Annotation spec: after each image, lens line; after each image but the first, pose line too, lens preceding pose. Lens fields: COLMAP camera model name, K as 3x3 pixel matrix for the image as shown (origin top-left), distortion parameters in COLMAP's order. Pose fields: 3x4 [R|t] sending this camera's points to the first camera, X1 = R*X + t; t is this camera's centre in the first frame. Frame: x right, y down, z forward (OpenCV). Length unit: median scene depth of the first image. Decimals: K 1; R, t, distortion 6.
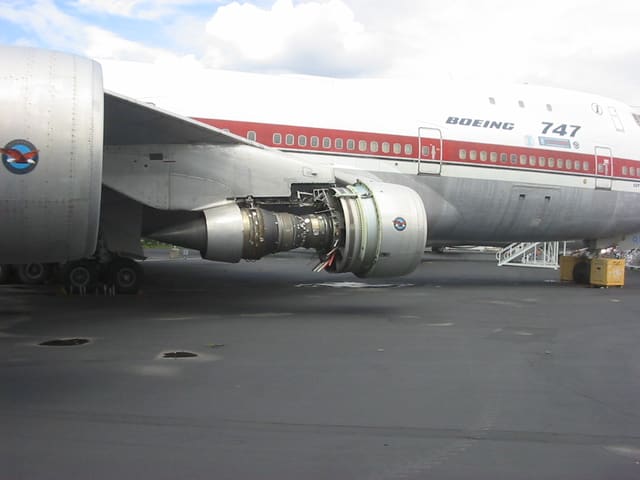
lens RADIAL K [[752.1, 0, 320.0], [0, 752.1, 227.0], [0, 0, 1]] dist [-0.113511, 0.002891]
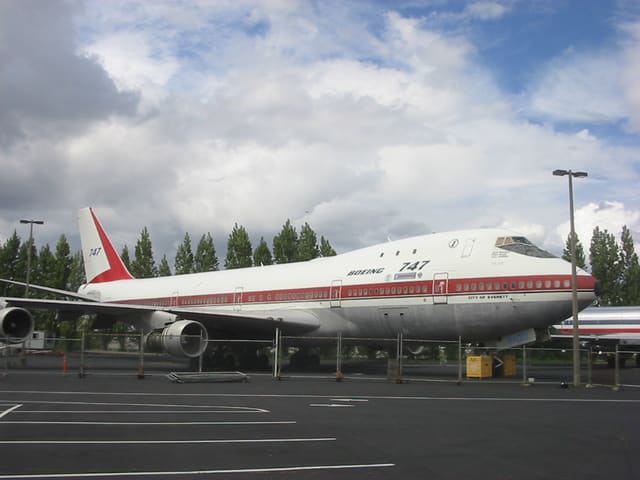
lens RADIAL K [[752.1, 0, 320.0], [0, 752.1, 227.0], [0, 0, 1]] dist [-0.113511, 0.002891]
pose [[0.403574, -0.177592, -0.897546, 1.614303], [0.003743, 0.981294, -0.192479, 0.077473], [0.914939, 0.074320, 0.396690, 0.246781]]
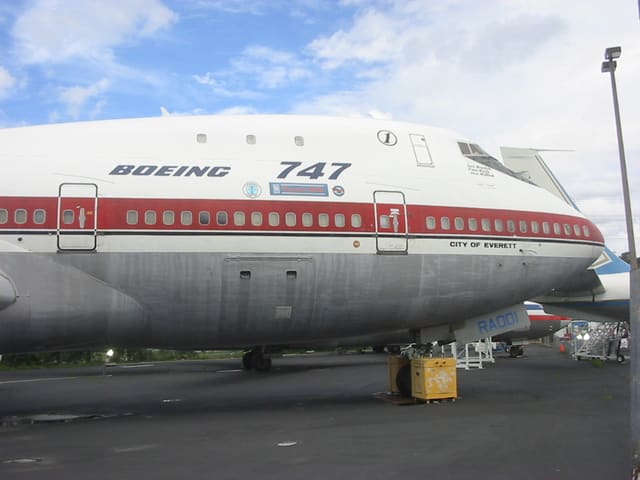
lens RADIAL K [[752.1, 0, 320.0], [0, 752.1, 227.0], [0, 0, 1]] dist [-0.113511, 0.002891]
pose [[0.992316, -0.082231, -0.092446, 0.396515], [0.068747, 0.987676, -0.140607, 0.015522], [0.102869, 0.133172, 0.985740, 0.343721]]
